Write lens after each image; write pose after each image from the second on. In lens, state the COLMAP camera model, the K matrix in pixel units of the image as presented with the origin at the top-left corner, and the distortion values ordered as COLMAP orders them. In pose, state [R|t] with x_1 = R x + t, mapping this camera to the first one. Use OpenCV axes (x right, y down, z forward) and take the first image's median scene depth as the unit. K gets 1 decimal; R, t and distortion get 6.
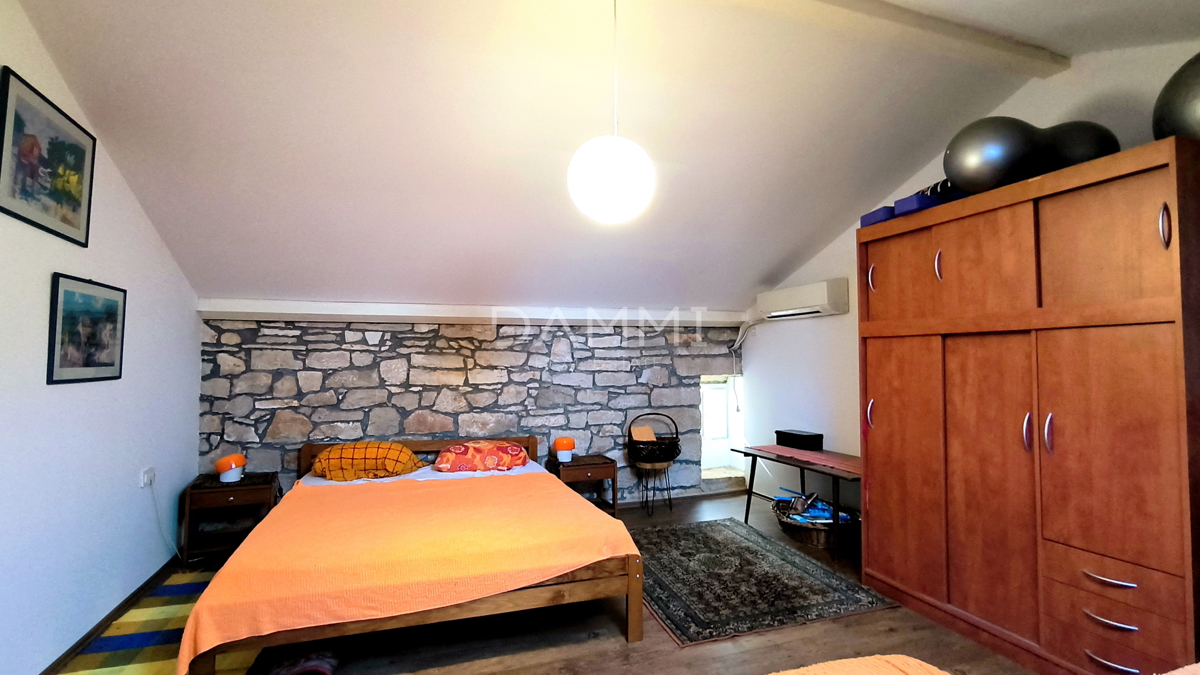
lens RADIAL K [[521.9, 0, 600.0], [0, 521.9, 337.5], [0, 0, 1]] dist [-0.016063, 0.000089]
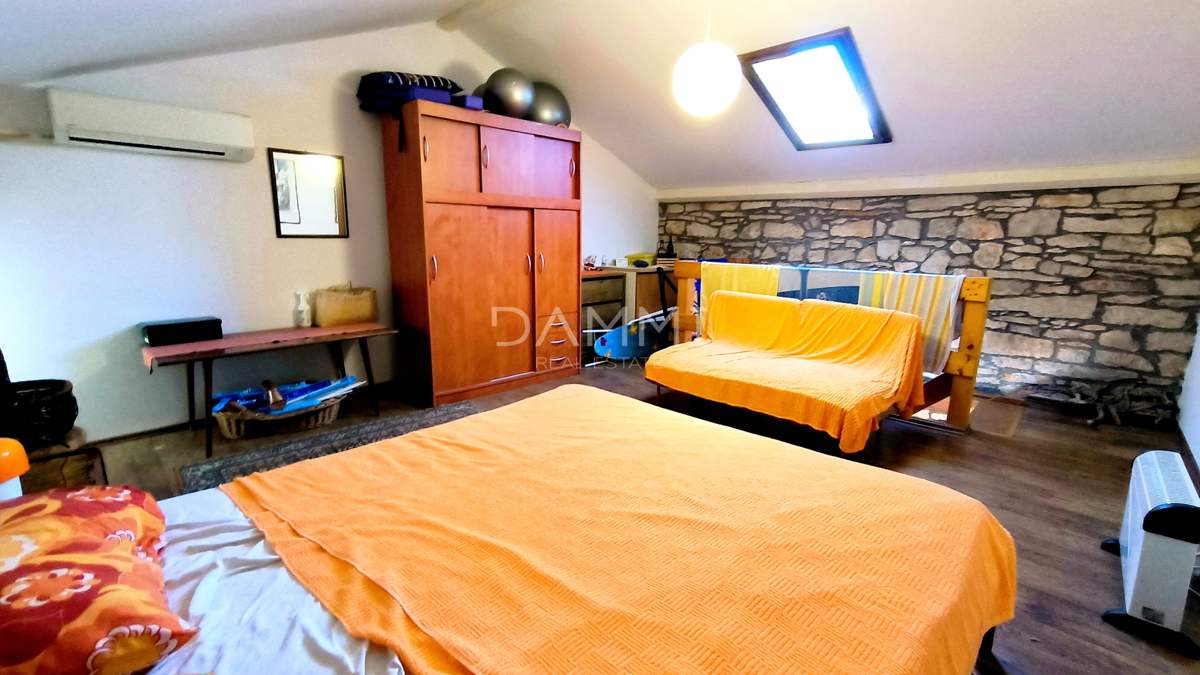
lens RADIAL K [[521.9, 0, 600.0], [0, 521.9, 337.5], [0, 0, 1]] dist [-0.016063, 0.000089]
pose [[-0.452375, -0.172230, 0.875039, -0.871587], [-0.052755, 0.984625, 0.166526, 0.098316], [-0.890266, 0.029170, -0.454506, 1.418414]]
